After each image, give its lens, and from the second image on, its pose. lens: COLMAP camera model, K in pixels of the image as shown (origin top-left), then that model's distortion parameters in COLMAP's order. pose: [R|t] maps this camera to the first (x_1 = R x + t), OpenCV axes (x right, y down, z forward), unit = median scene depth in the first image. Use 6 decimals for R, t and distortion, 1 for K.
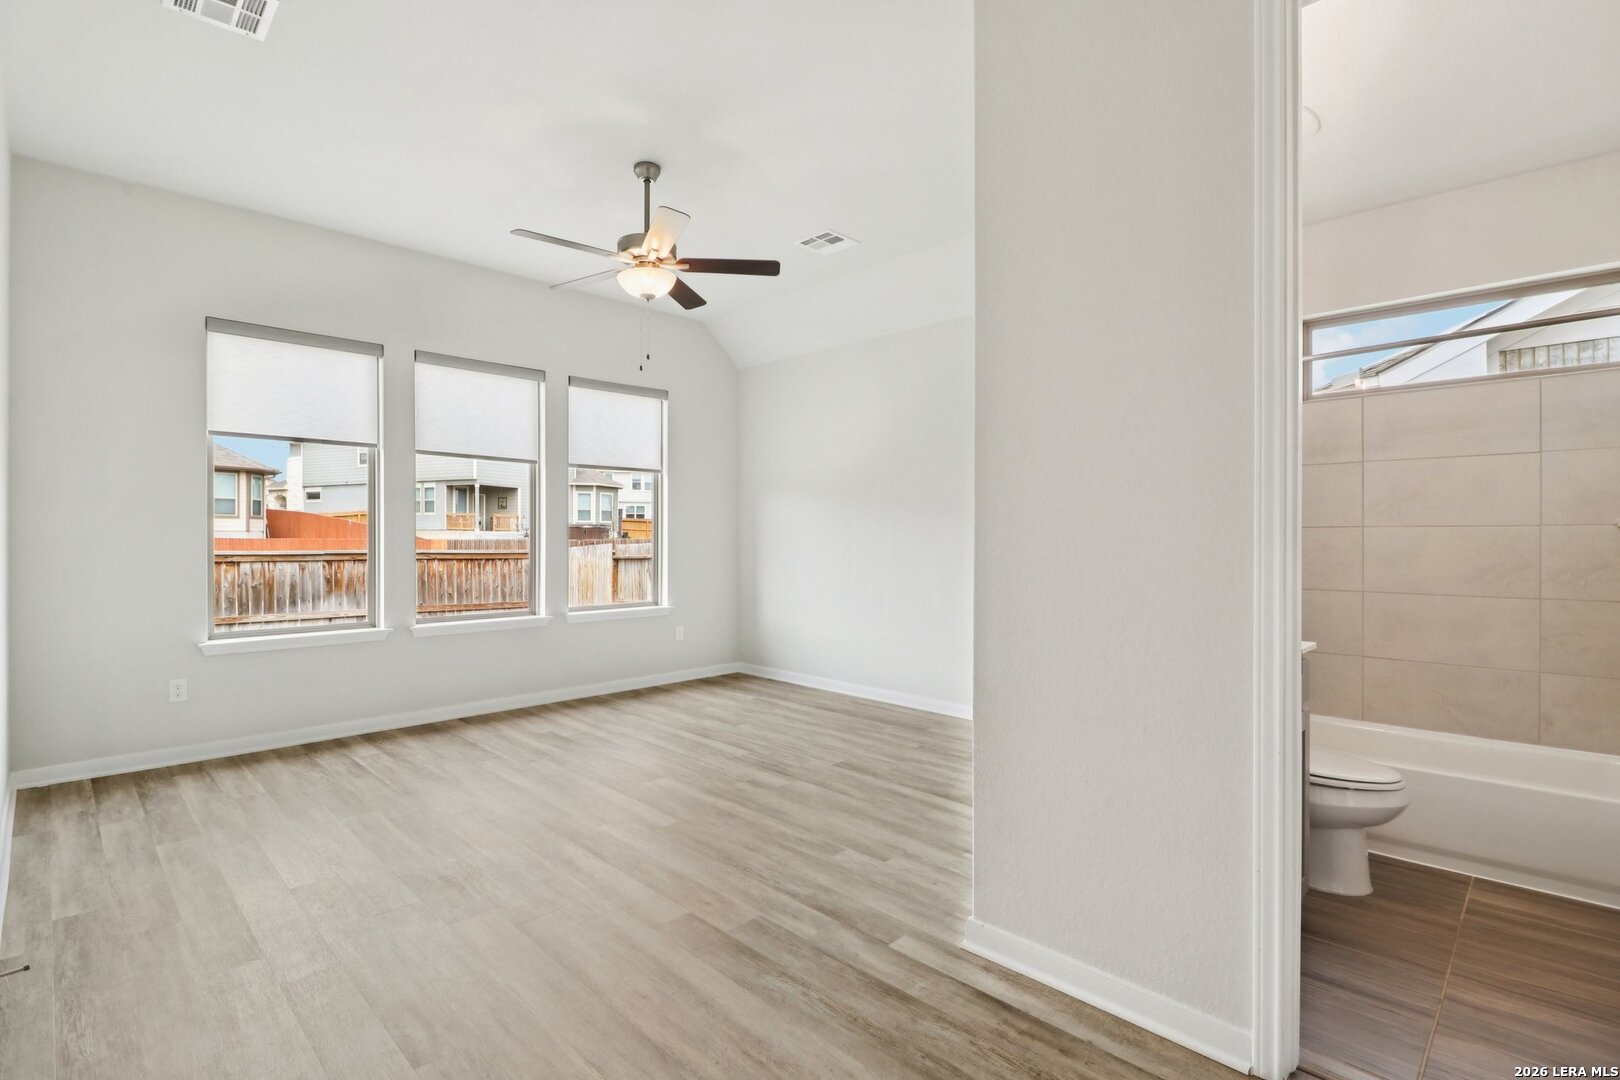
lens RADIAL K [[758.2, 0, 799.6], [0, 758.2, 533.5], [0, 0, 1]] dist [0.000687, -0.010651]
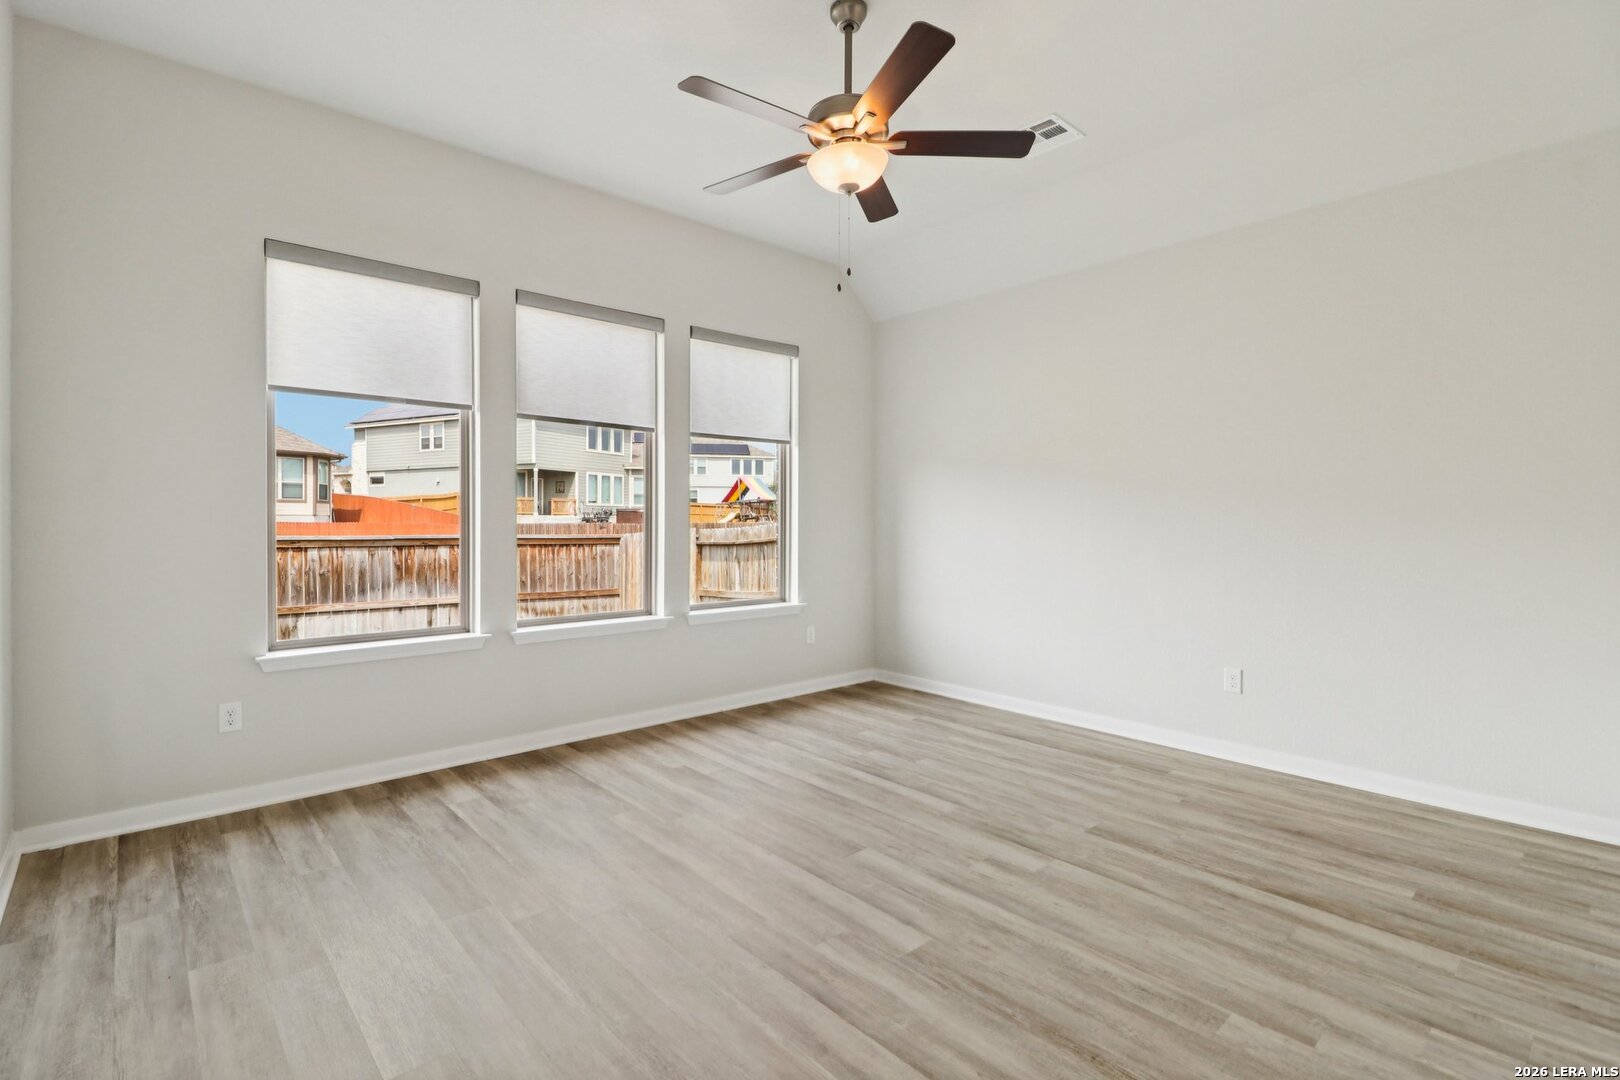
lens RADIAL K [[752.9, 0, 794.9], [0, 752.9, 519.1], [0, 0, 1]] dist [0.010508, -0.011682]
pose [[0.997987, -0.000304, -0.063420, -0.184627], [0.000431, 0.999998, 0.001997, 0.001851], [0.063420, -0.002021, 0.997985, 0.249111]]
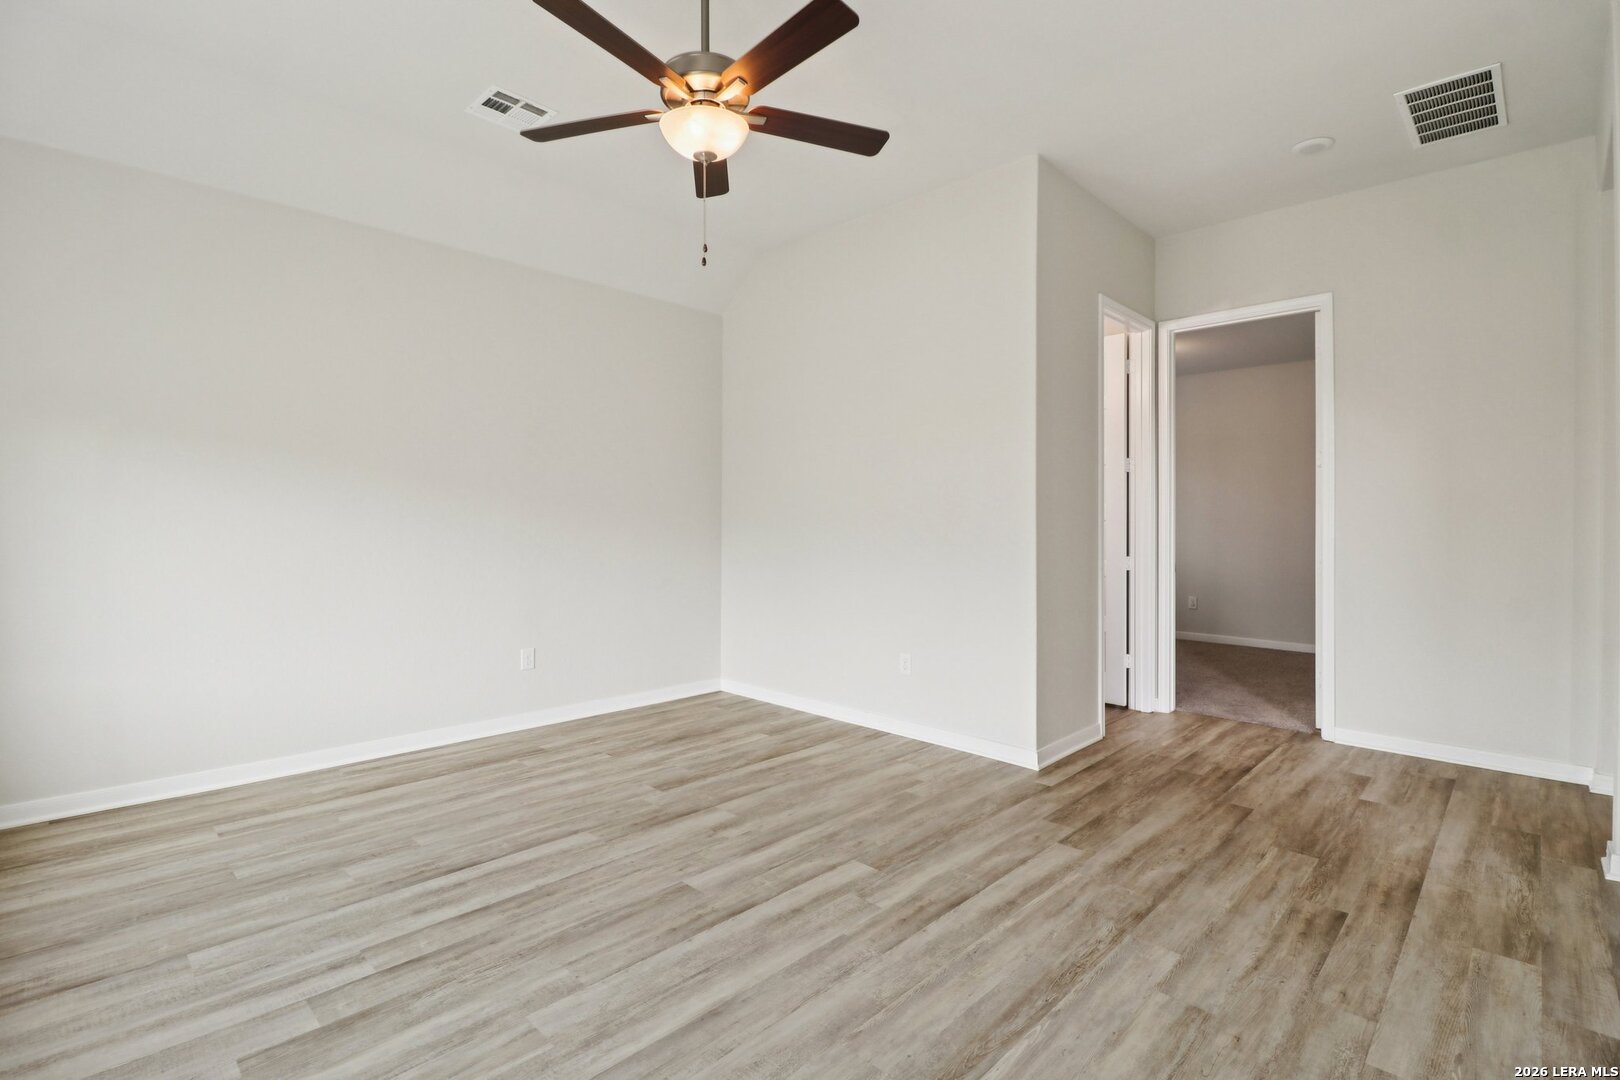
lens RADIAL K [[758.2, 0, 799.6], [0, 758.2, 533.5], [0, 0, 1]] dist [0.000687, -0.010651]
pose [[-0.008183, -0.018805, 0.999790, -0.767768], [-0.007912, 0.999793, 0.018741, 0.003695], [-0.999935, -0.007757, -0.008330, 0.834351]]
